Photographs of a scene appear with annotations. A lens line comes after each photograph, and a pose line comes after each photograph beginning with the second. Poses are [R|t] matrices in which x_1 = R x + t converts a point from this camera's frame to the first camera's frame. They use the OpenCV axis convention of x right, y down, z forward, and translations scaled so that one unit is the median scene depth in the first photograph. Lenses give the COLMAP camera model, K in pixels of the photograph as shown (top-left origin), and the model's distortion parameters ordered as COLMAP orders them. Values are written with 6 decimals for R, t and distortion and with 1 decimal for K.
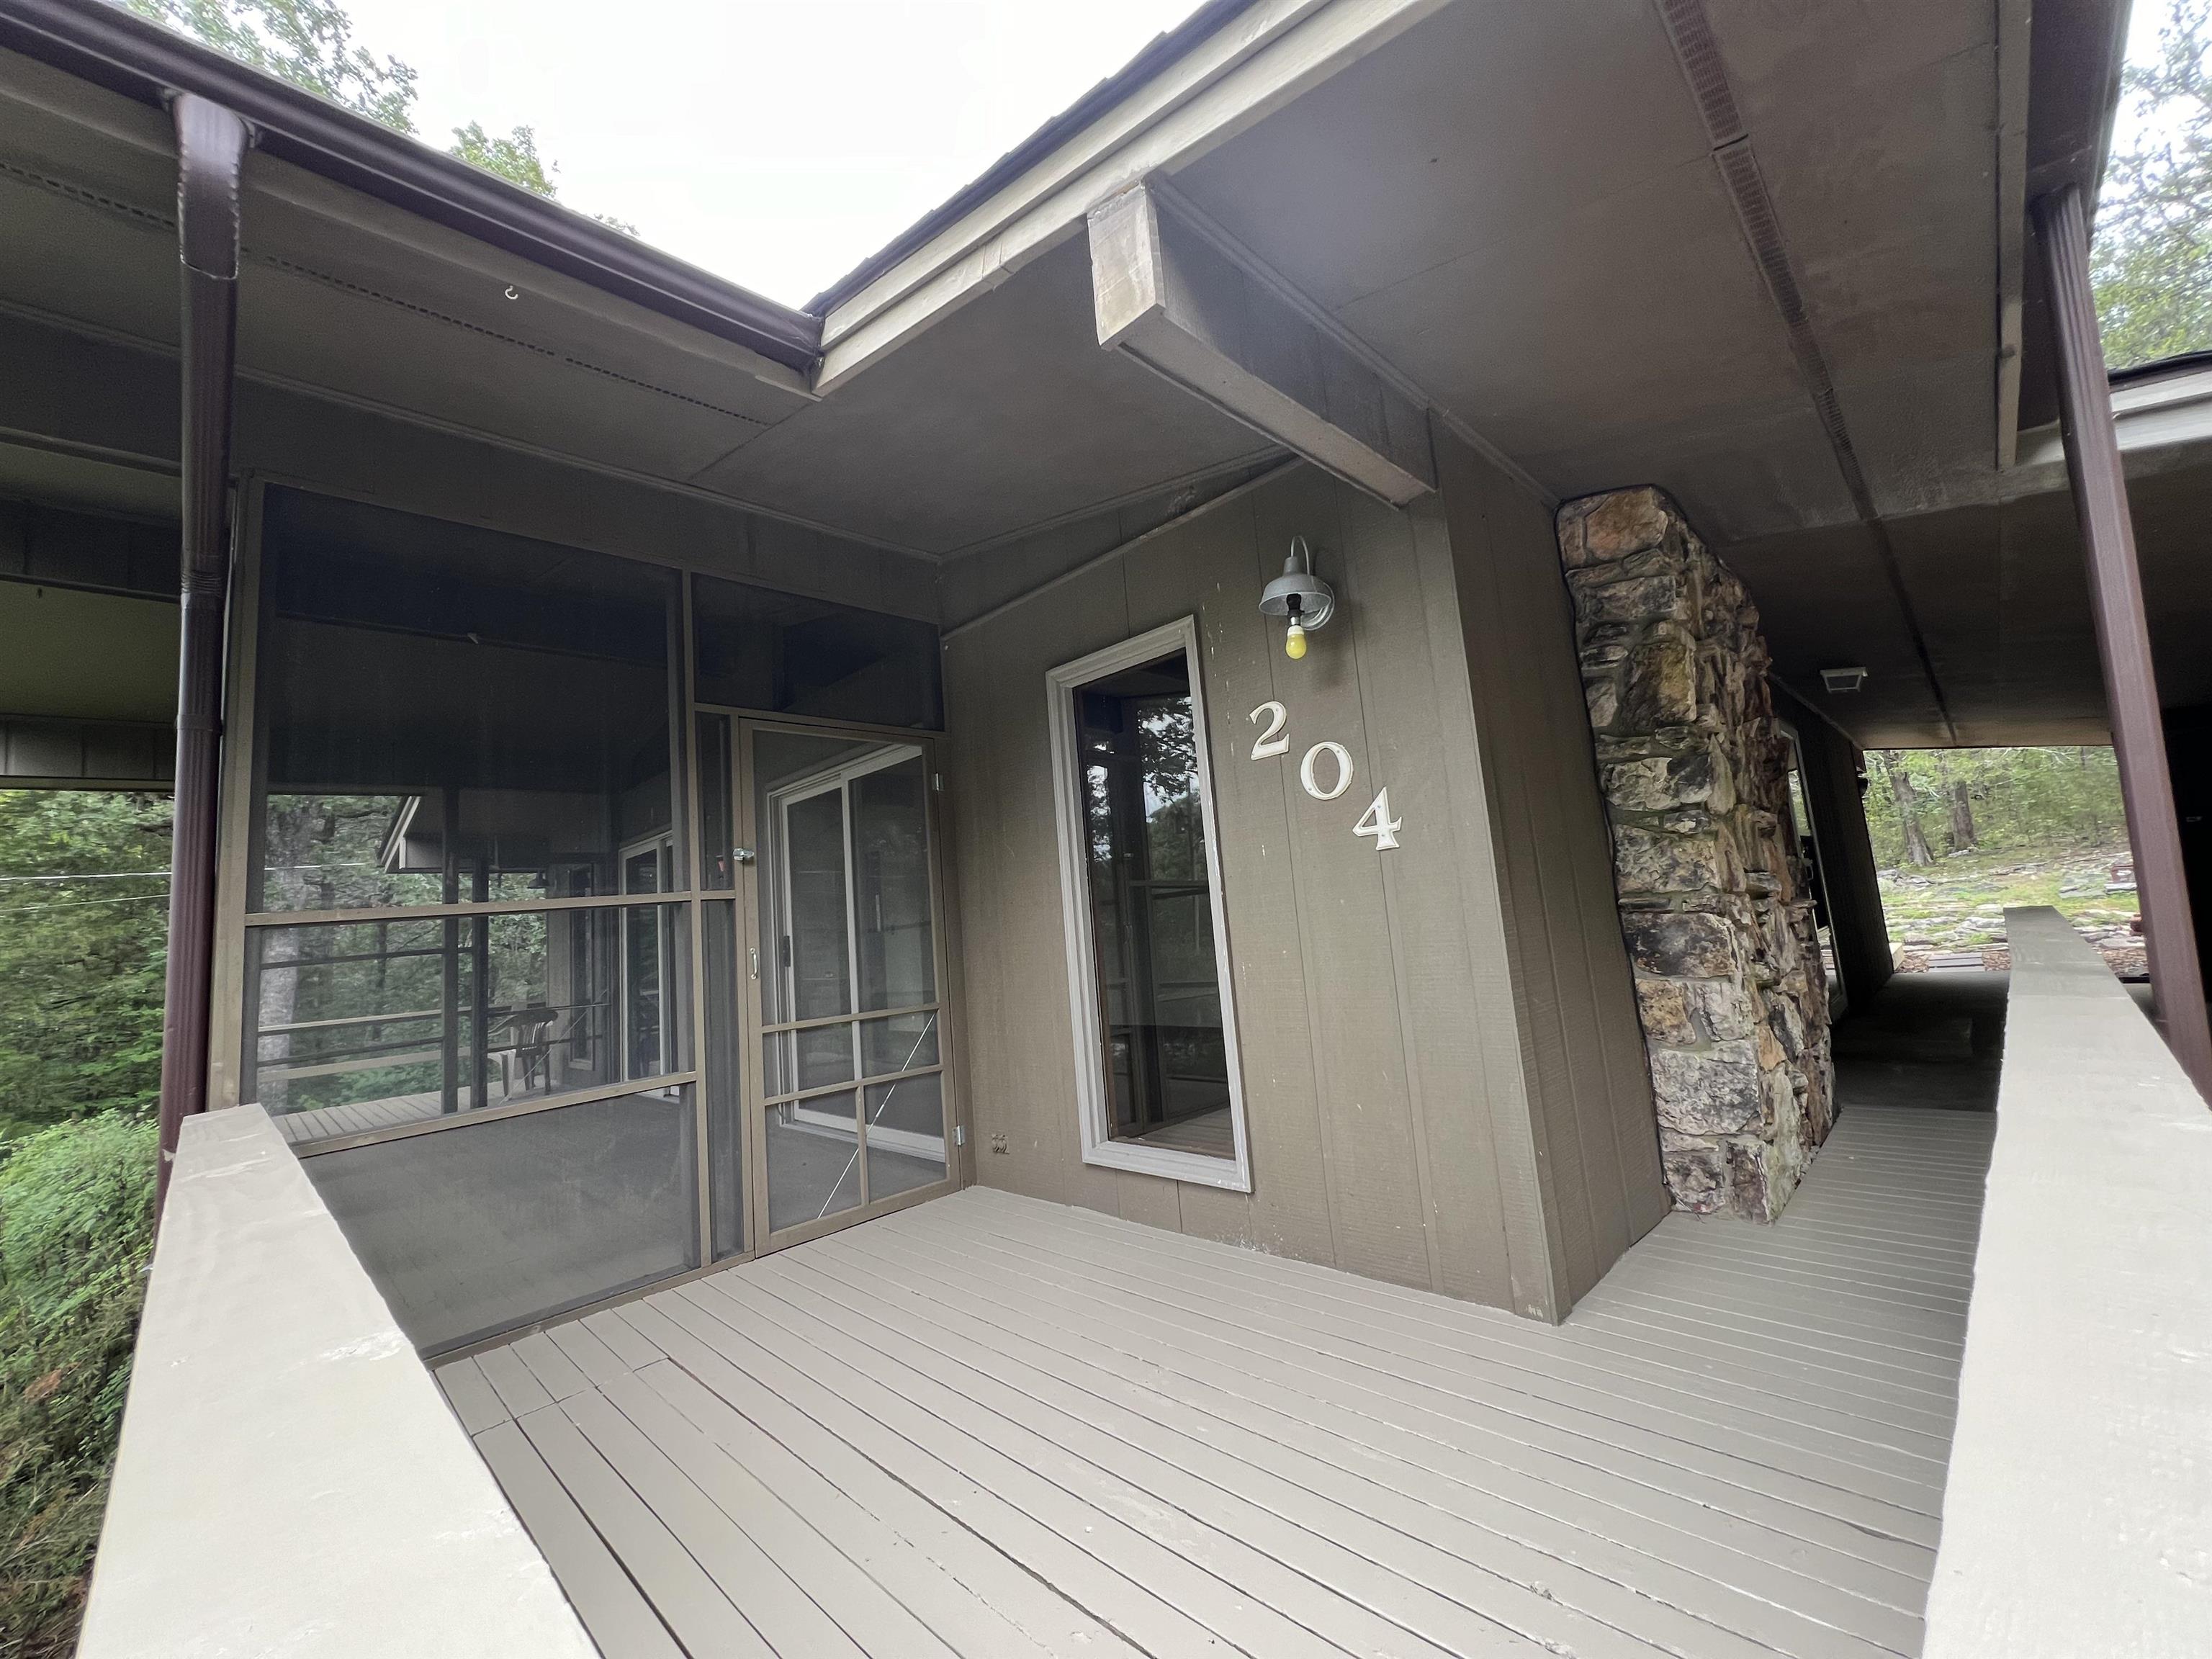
lens RADIAL K [[886.5, 0, 1103.0], [0, 886.5, 829.3], [0, 0, 1]] dist [-0.001332, 0.000781]
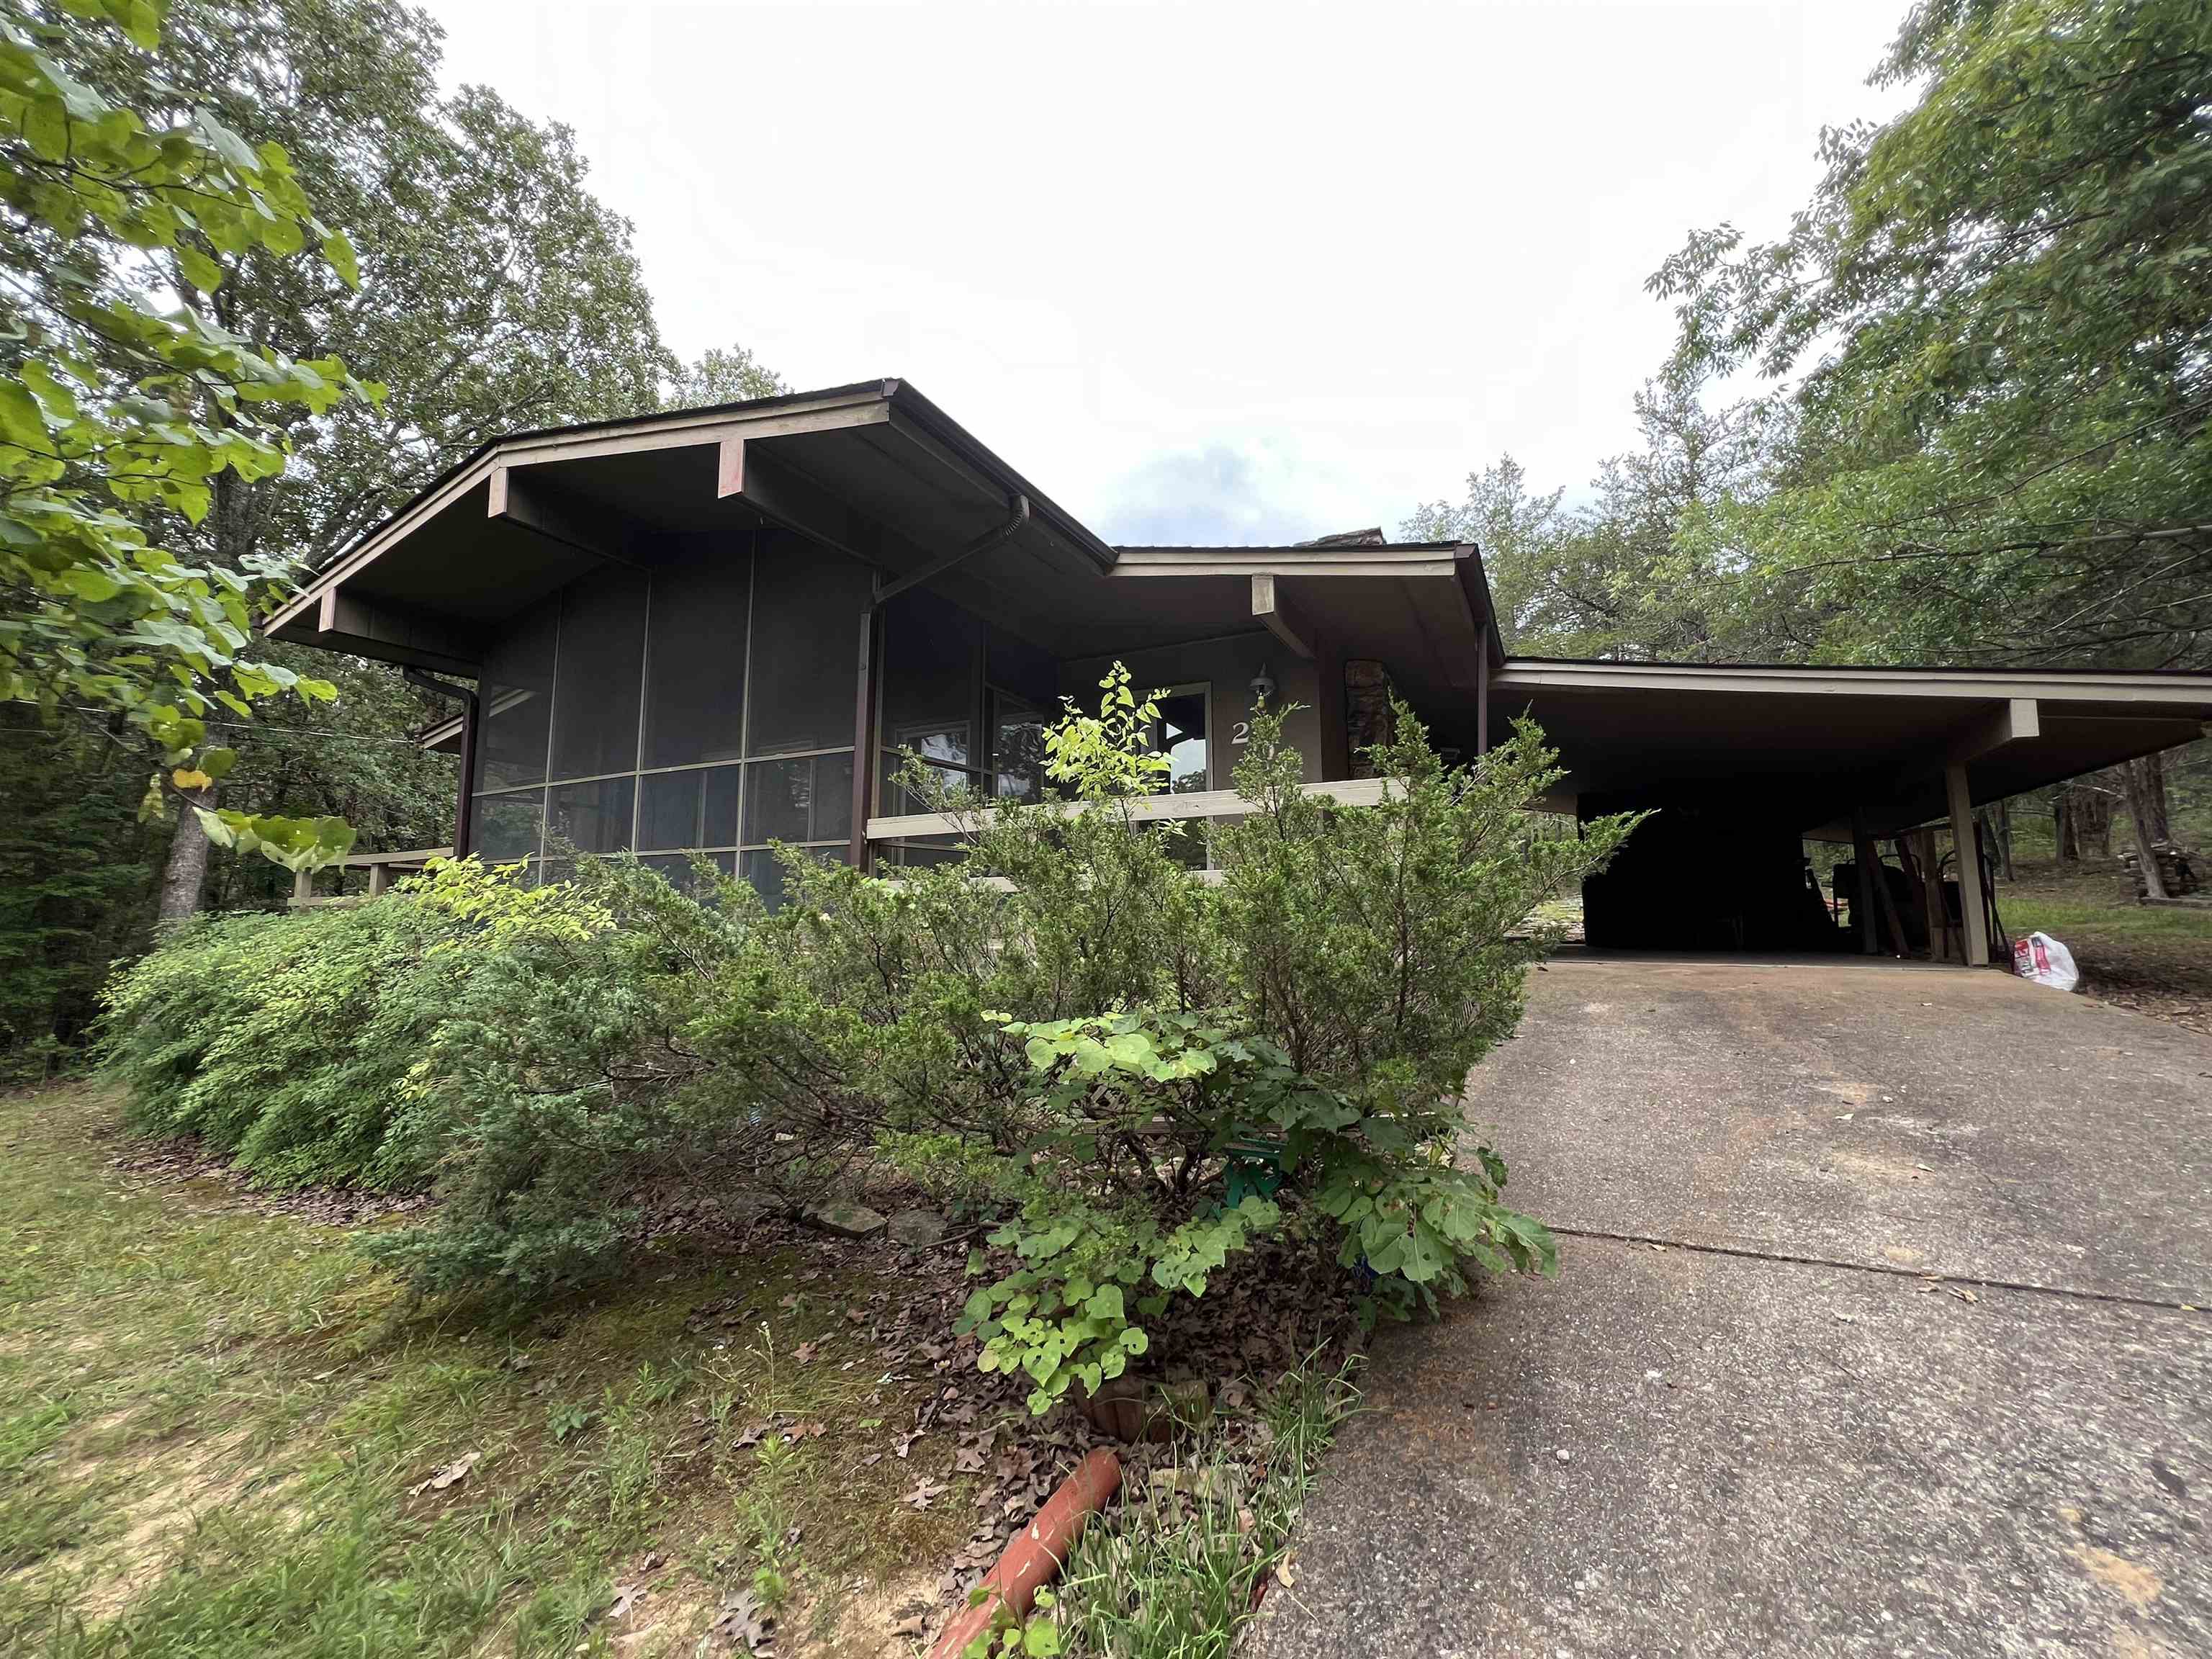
lens RADIAL K [[885.2, 0, 1108.8], [0, 885.2, 828.8], [0, 0, 1]] dist [-0.003037, 0.001318]
pose [[0.947394, 0.115433, 0.298531, -0.955521], [-0.113010, 0.993268, -0.025429, 0.285283], [-0.299457, -0.009646, 0.954061, -1.392294]]
